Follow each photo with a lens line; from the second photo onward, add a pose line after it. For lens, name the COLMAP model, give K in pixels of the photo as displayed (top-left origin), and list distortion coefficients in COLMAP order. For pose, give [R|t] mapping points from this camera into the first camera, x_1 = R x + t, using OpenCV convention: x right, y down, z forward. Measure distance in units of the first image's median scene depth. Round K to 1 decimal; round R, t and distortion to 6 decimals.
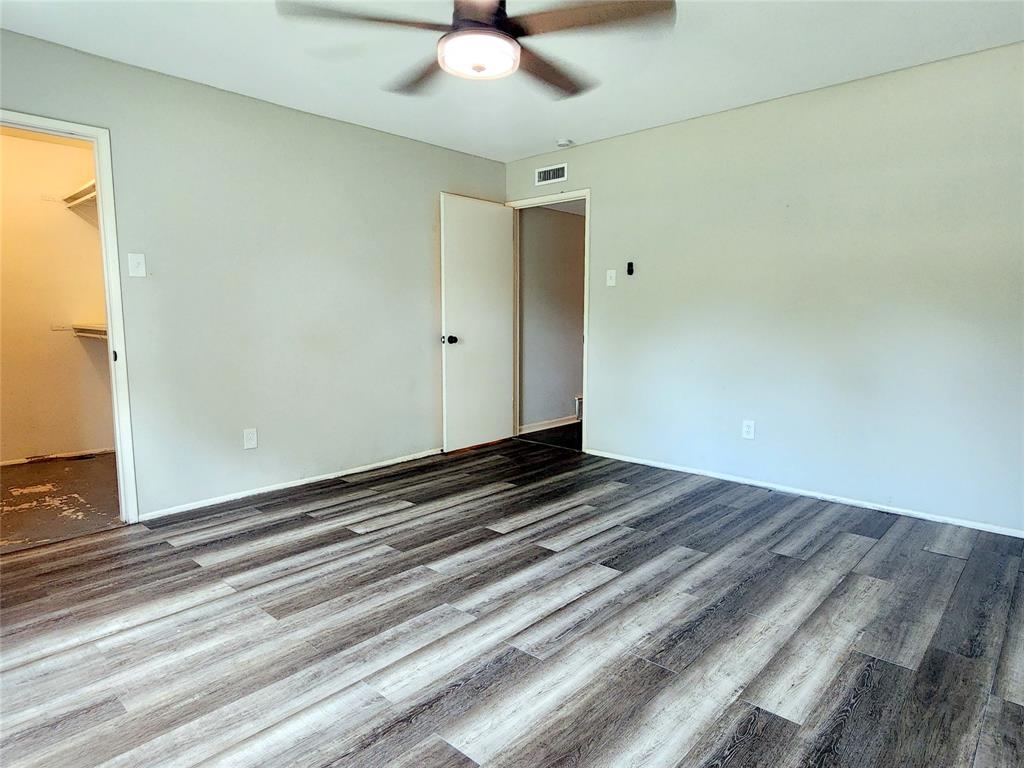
lens RADIAL K [[594.6, 0, 512.0], [0, 594.6, 384.0], [0, 0, 1]] dist [-0.001253, -0.001296]
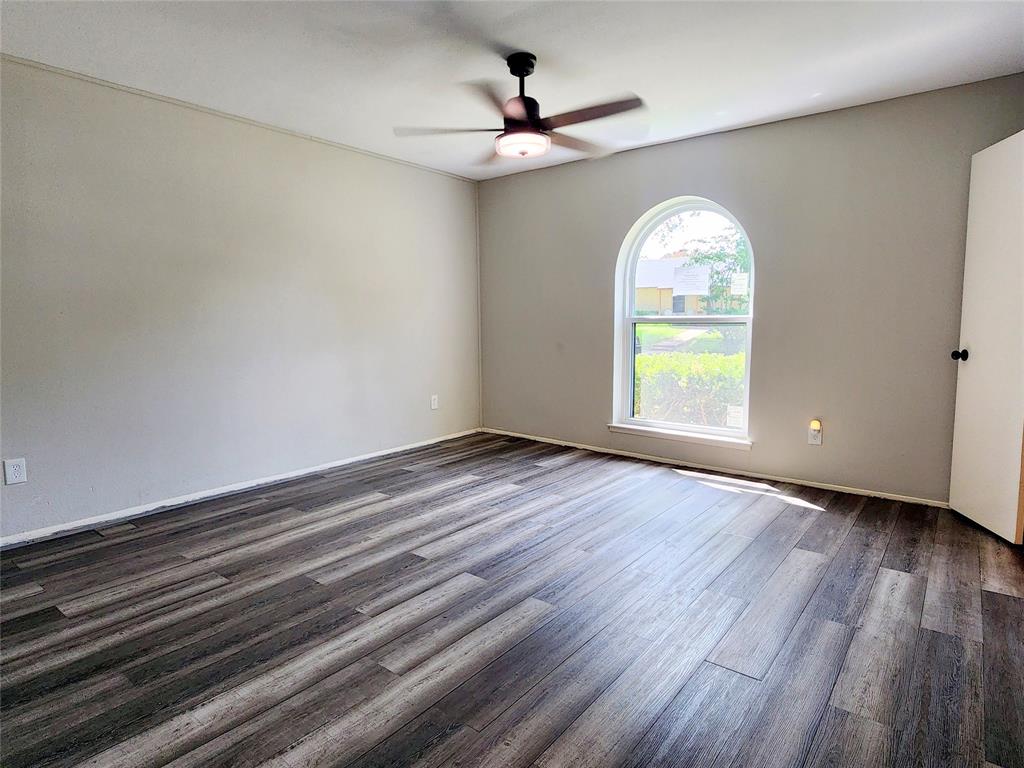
lens RADIAL K [[594.6, 0, 512.0], [0, 594.6, 384.0], [0, 0, 1]] dist [-0.001253, -0.001296]
pose [[-0.996670, 0.018880, -0.079322, 0.070836], [0.001162, 0.976015, 0.217700, -0.208742], [0.081530, 0.216883, -0.972787, 1.834609]]
